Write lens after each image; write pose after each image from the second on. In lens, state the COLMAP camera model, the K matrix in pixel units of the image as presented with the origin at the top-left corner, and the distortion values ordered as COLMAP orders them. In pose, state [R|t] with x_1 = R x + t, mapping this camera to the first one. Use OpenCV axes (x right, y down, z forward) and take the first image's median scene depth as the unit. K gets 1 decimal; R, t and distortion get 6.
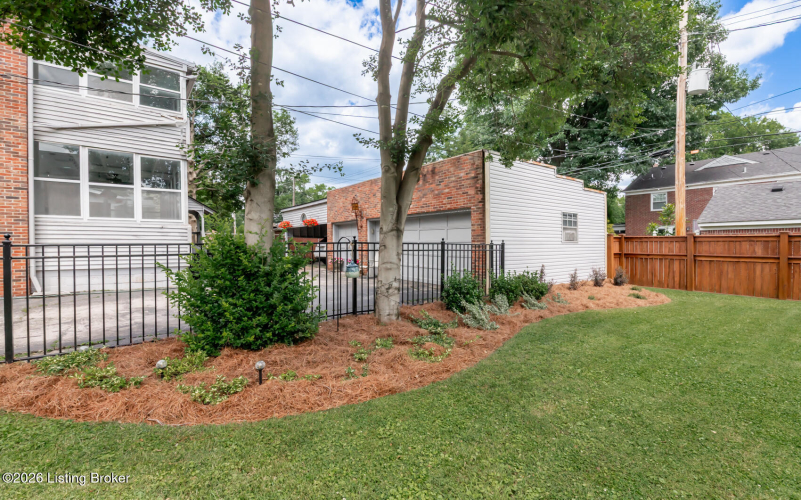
lens RADIAL K [[355.5, 0, 403.7], [0, 355.5, 246.5], [0, 0, 1]] dist [-0.006534, -0.005245]
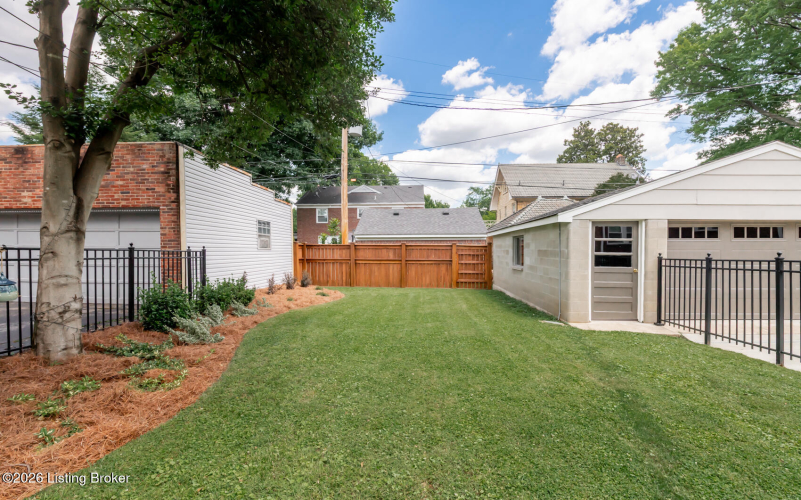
lens RADIAL K [[355.5, 0, 408.4], [0, 355.5, 250.2], [0, 0, 1]] dist [-0.006534, -0.005245]
pose [[0.639573, 0.002056, 0.768728, -0.105710], [0.004500, 0.999969, -0.006419, 0.000626], [-0.768717, 0.007565, 0.639544, 0.009033]]
